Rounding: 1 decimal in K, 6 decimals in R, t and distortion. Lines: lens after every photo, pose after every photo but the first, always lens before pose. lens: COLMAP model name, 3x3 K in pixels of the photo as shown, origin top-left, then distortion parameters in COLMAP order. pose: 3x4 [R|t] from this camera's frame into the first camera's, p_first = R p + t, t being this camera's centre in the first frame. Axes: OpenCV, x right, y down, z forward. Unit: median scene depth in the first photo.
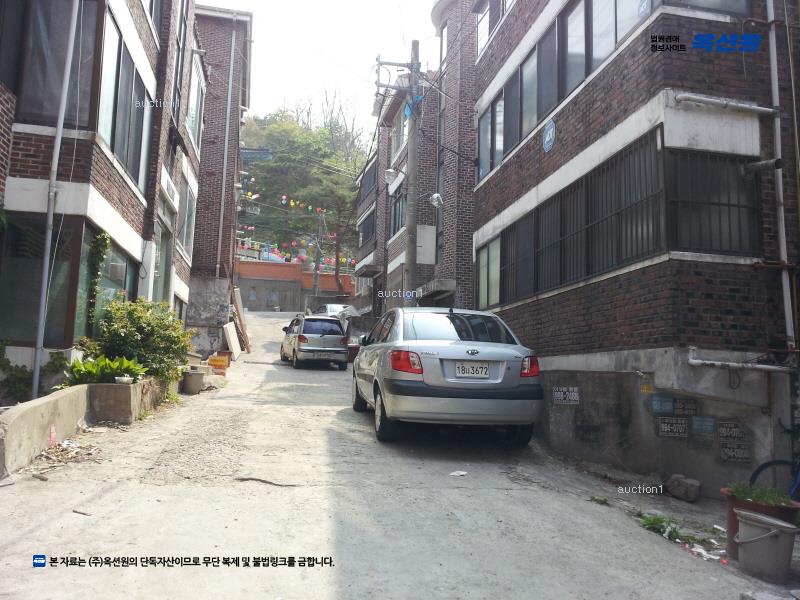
lens RADIAL K [[691.9, 0, 398.1], [0, 691.9, 298.0], [0, 0, 1]] dist [-0.005833, -0.014703]
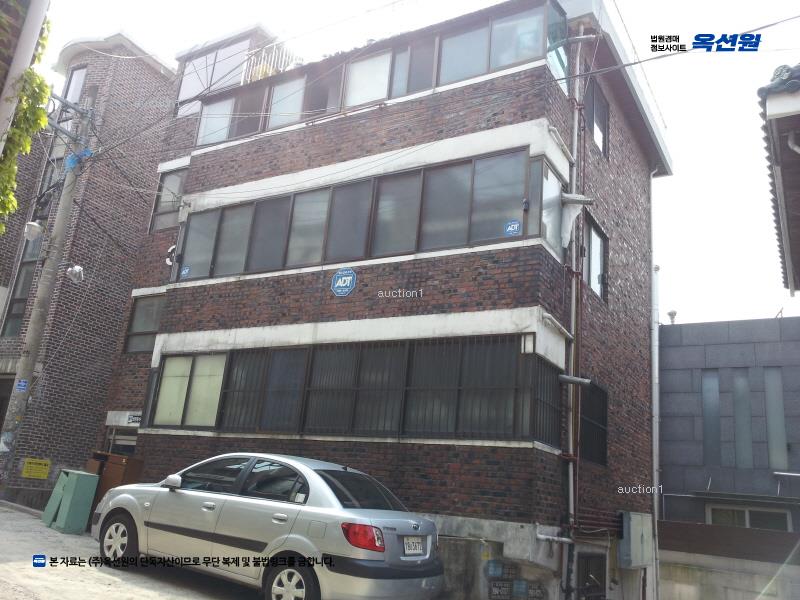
lens RADIAL K [[691.9, 0, 398.1], [0, 691.9, 298.0], [0, 0, 1]] dist [-0.005833, -0.014703]
pose [[0.660915, 0.236431, 0.712244, -0.642027], [-0.154477, 0.971612, -0.179185, -0.053587], [-0.734389, 0.008401, 0.678676, 0.332326]]
